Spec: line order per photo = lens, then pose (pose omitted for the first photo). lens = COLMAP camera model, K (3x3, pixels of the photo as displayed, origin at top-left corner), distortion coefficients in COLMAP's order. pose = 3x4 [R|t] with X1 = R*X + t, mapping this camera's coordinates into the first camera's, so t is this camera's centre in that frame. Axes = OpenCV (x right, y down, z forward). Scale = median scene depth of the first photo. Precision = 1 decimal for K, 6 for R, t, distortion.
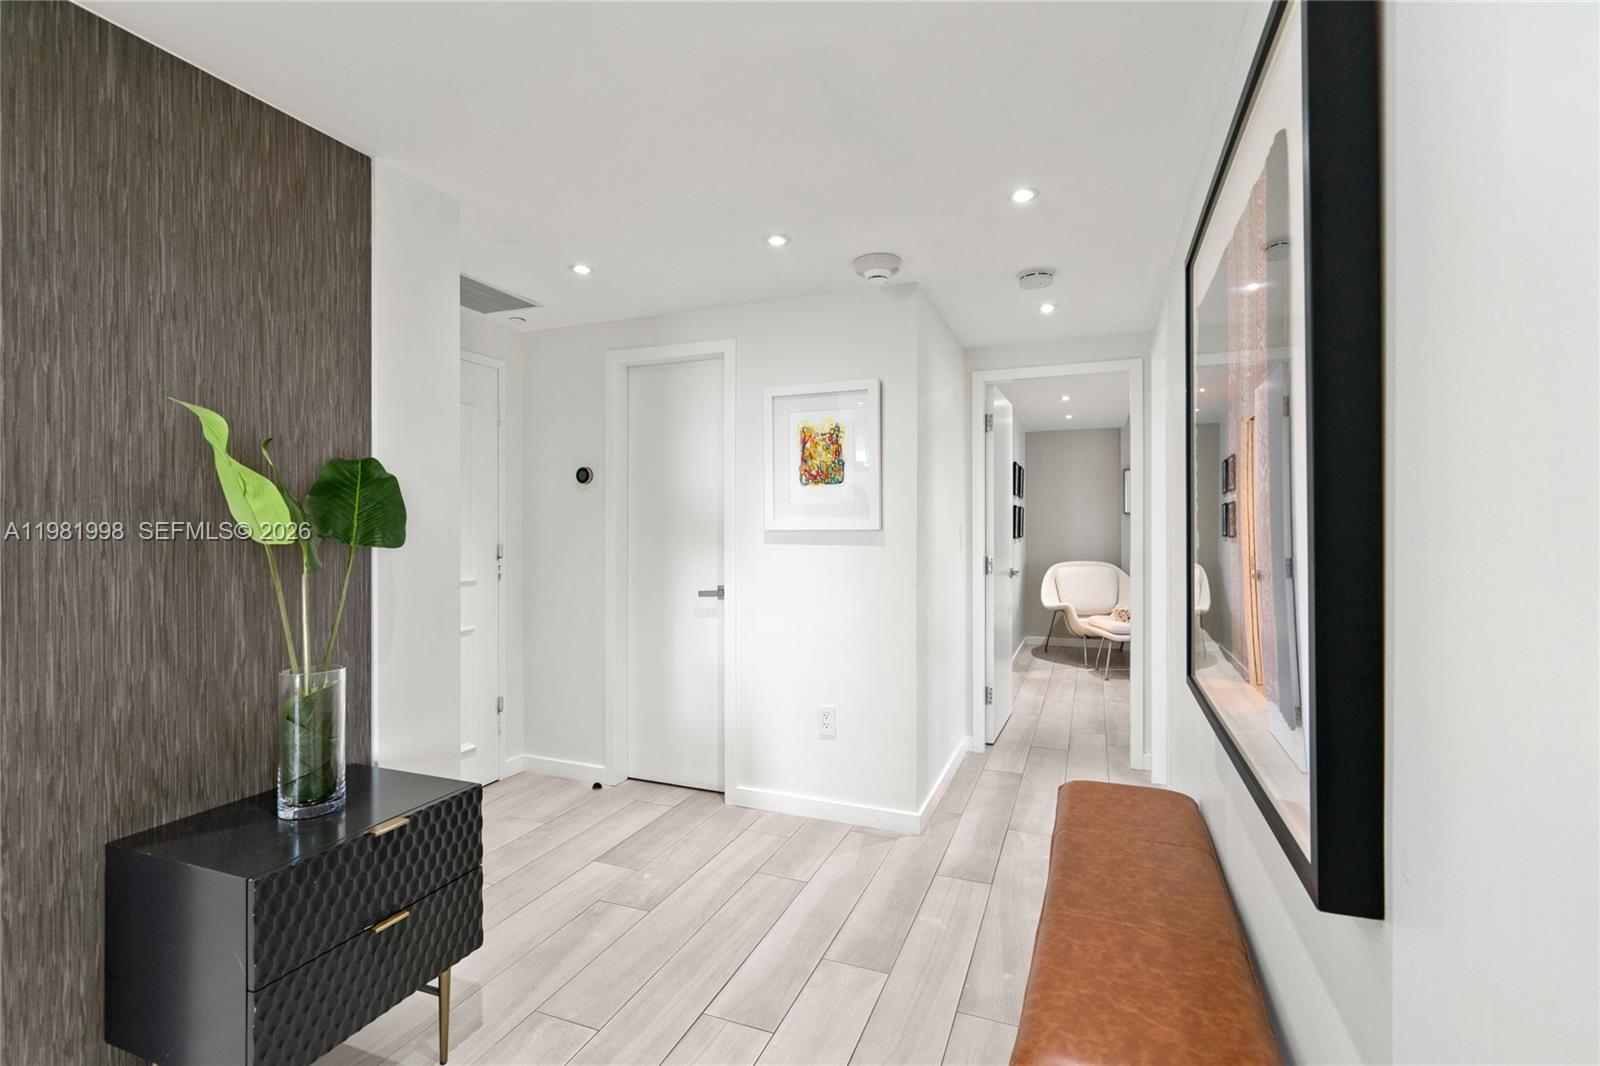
lens RADIAL K [[725.0, 0, 800.7], [0, 725.0, 528.5], [0, 0, 1]] dist [-0.000028, 0.000756]
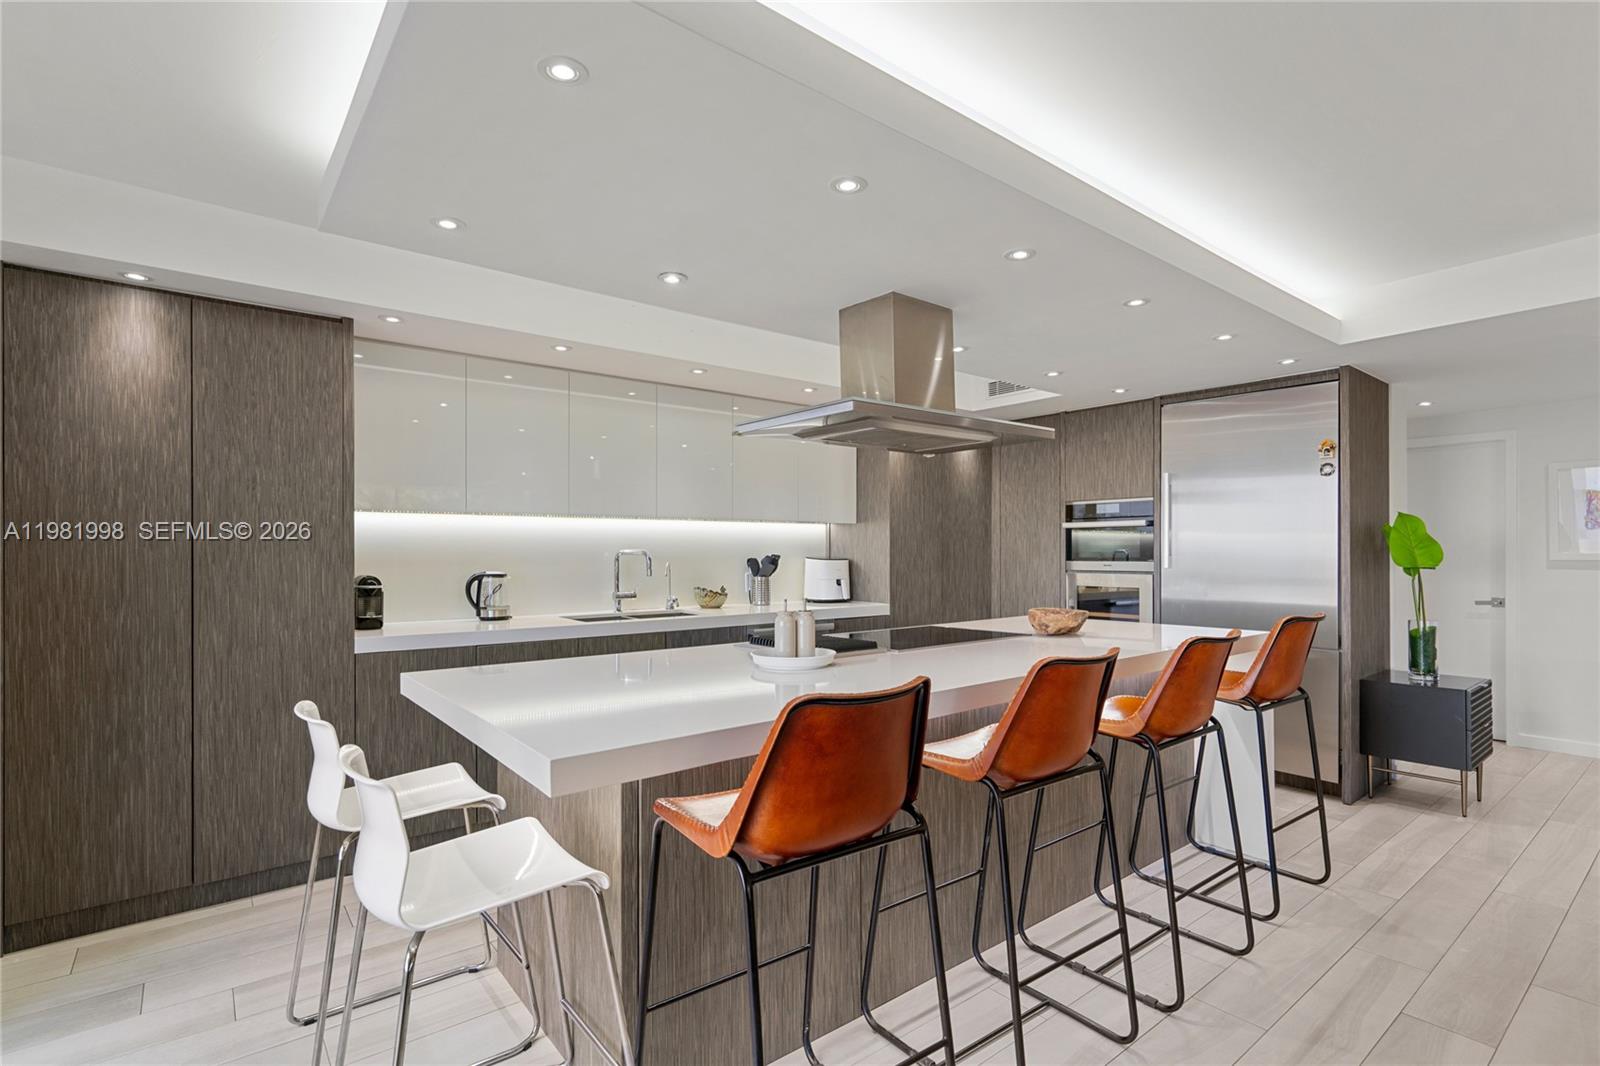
lens RADIAL K [[766.1, 0, 805.2], [0, 766.1, 548.3], [0, 0, 1]] dist [-0.002319, 0.000569]
pose [[0.873382, -0.000959, -0.487035, -0.611461], [0.000340, 0.999999, -0.001360, -0.020624], [0.487036, 0.001022, 0.873381, -1.075390]]
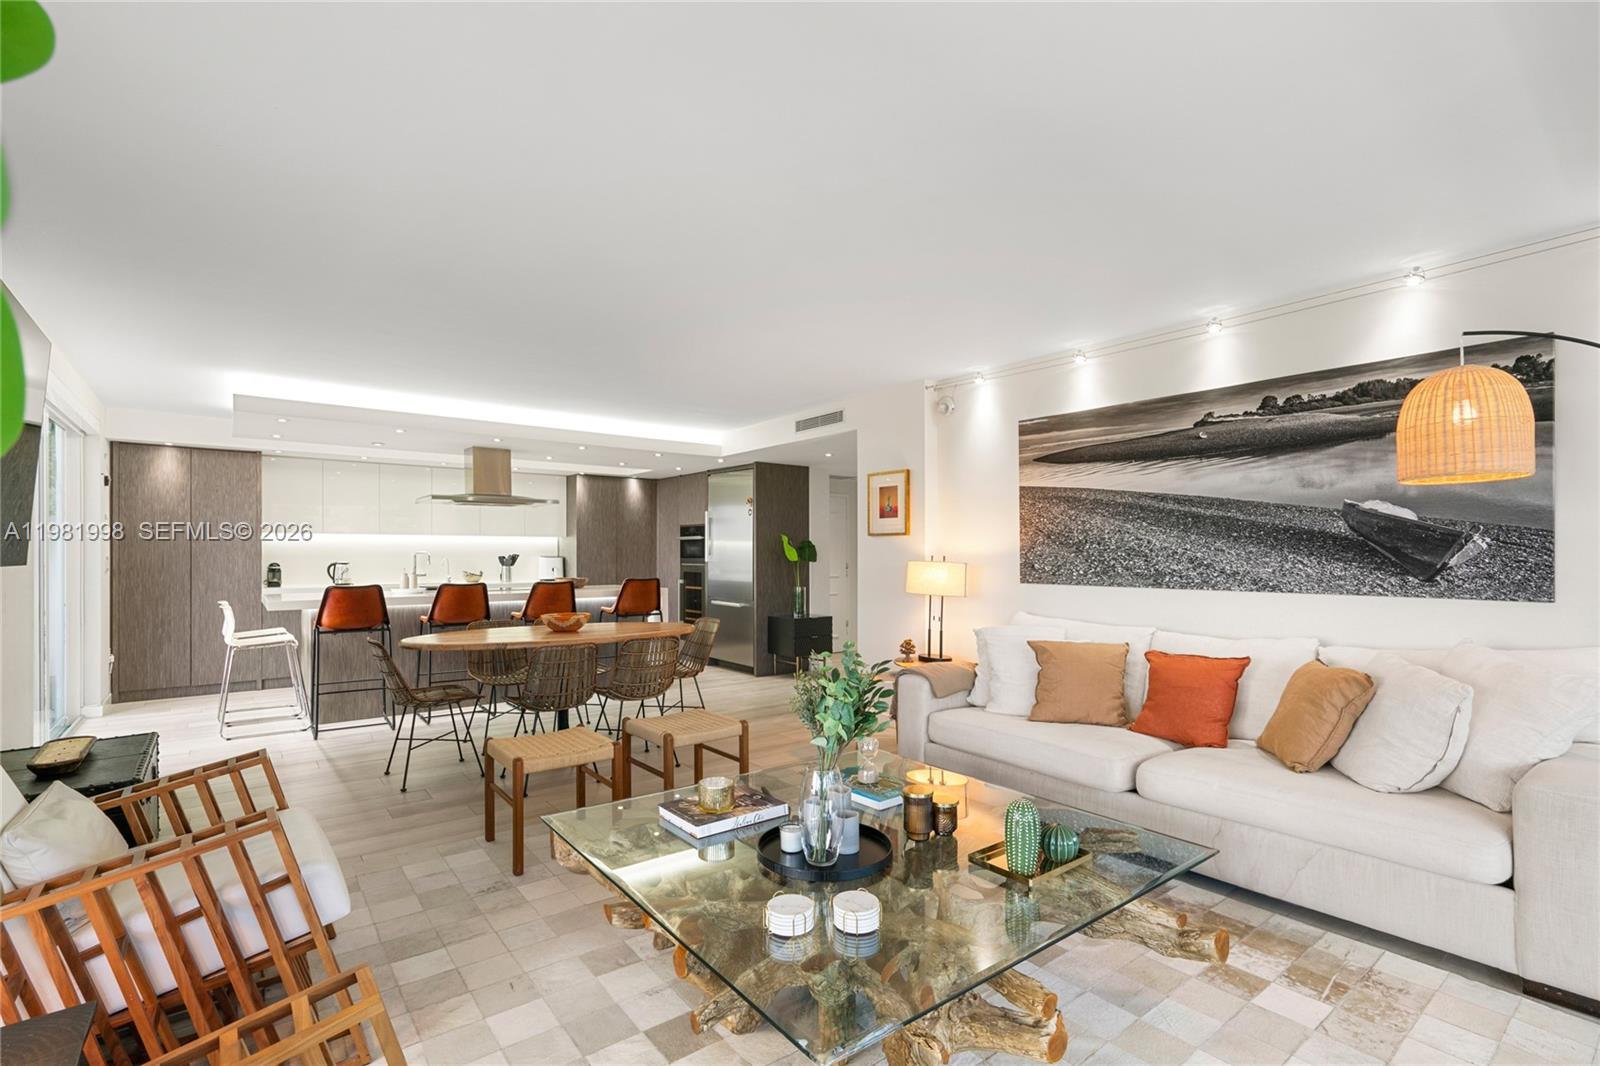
lens RADIAL K [[732.6, 0, 796.0], [0, 732.6, 552.3], [0, 0, 1]] dist [0.001118, 0.000284]
pose [[0.864531, 0.000763, -0.502580, 0.859149], [-0.001684, 0.999998, -0.001379, -0.015094], [0.502577, 0.002039, 0.864530, -1.581248]]
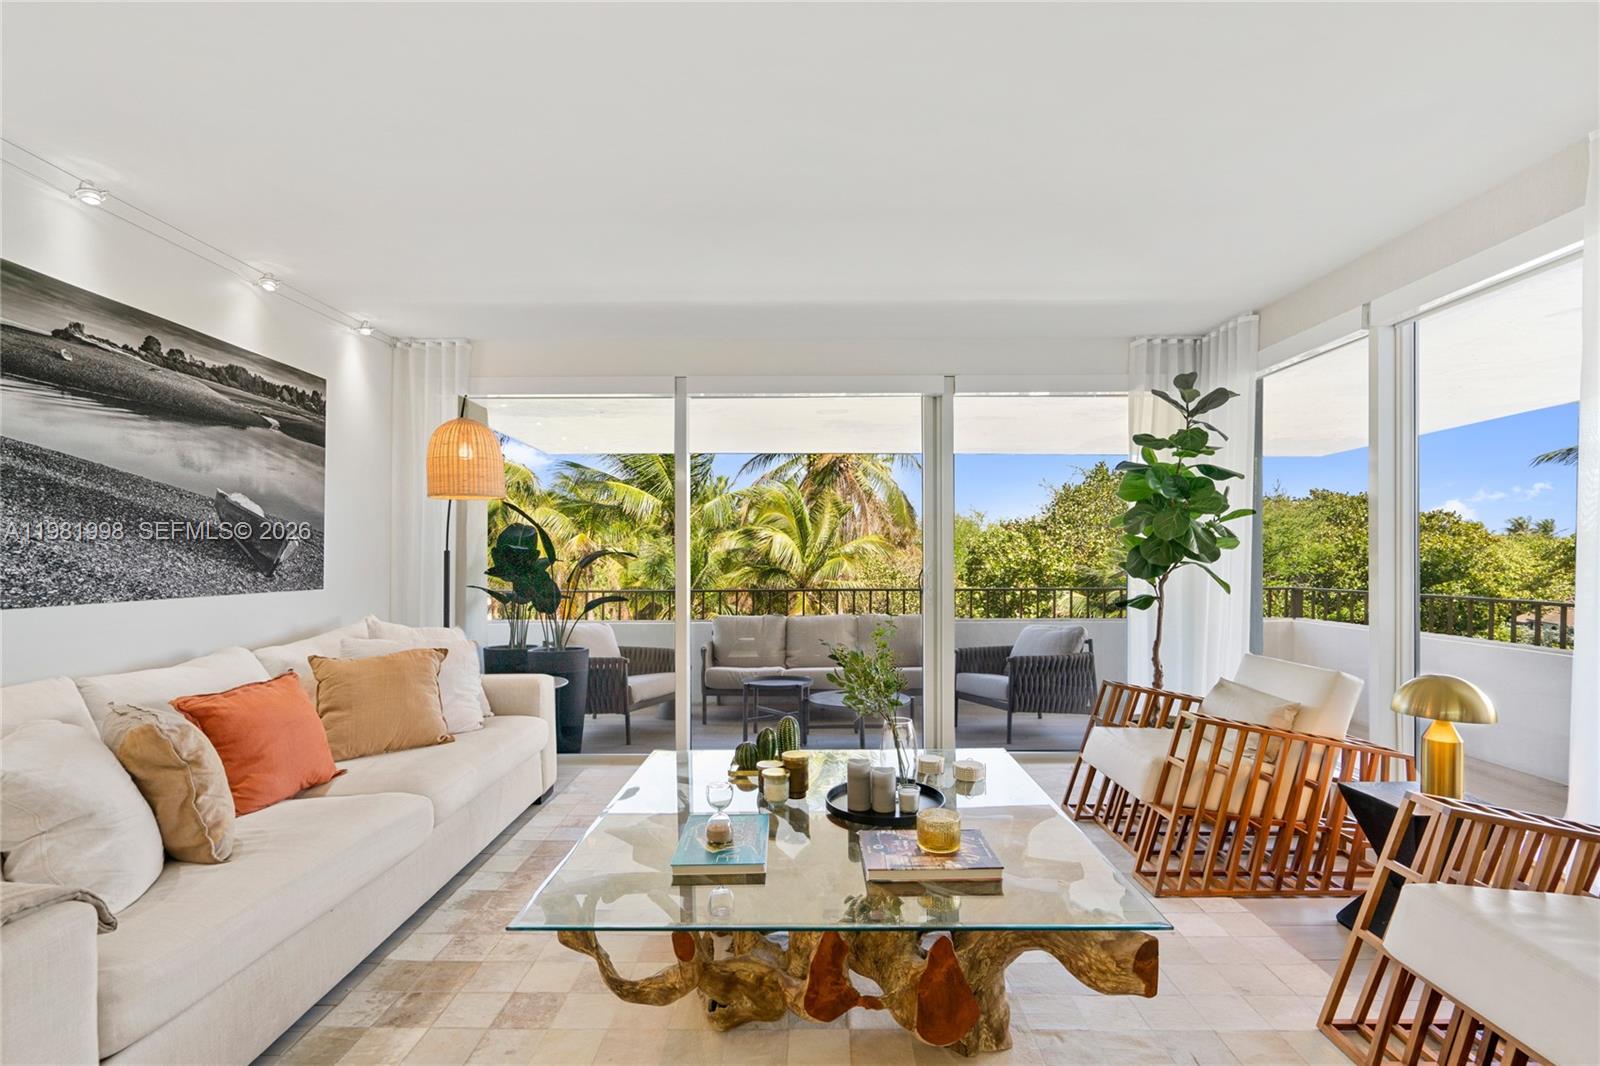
lens RADIAL K [[731.7, 0, 801.7], [0, 731.7, 560.4], [0, 0, 1]] dist [-0.001973, 0.000044]
pose [[-0.373657, 0.000395, 0.927567, -0.101884], [0.005959, 0.999980, 0.001975, 0.000436], [-0.927548, 0.006265, -0.373652, -0.648179]]
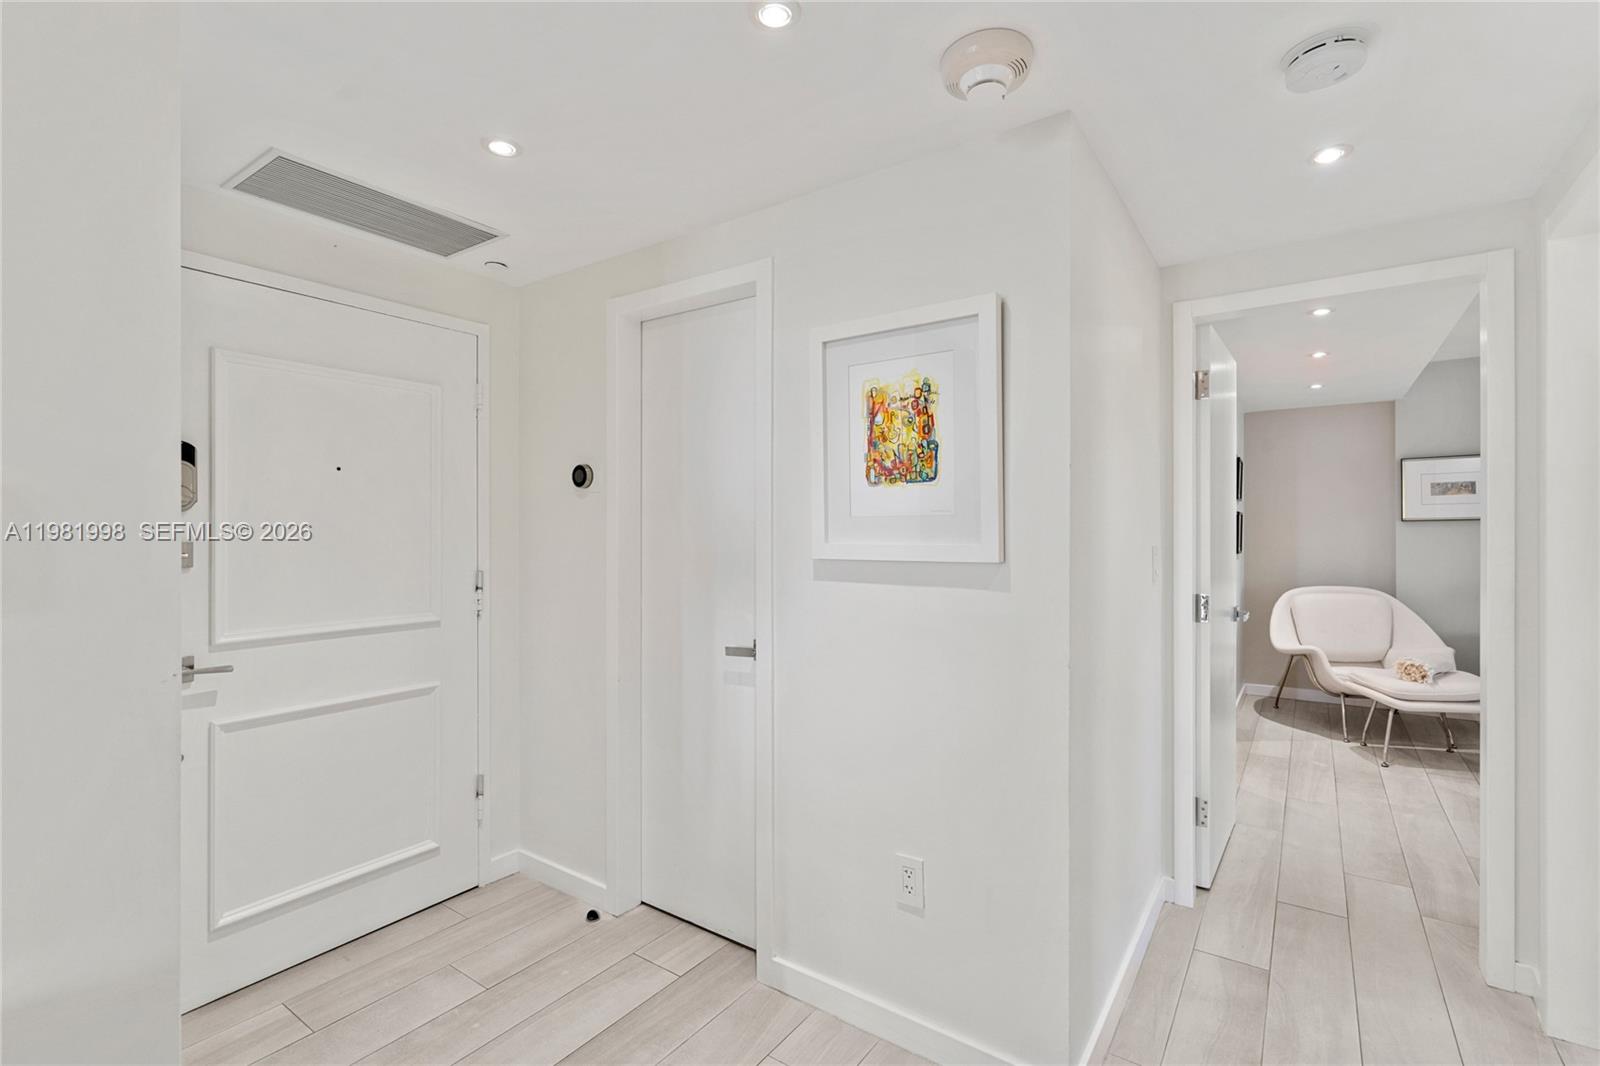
lens RADIAL K [[706.8, 0, 798.3], [0, 706.8, 528.3], [0, 0, 1]] dist [-0.000351, 0.000453]
pose [[0.970717, 0.001482, -0.240221, 0.085259], [-0.002399, 0.999991, -0.003524, -0.021621], [0.240214, 0.003998, 0.970712, 0.412981]]
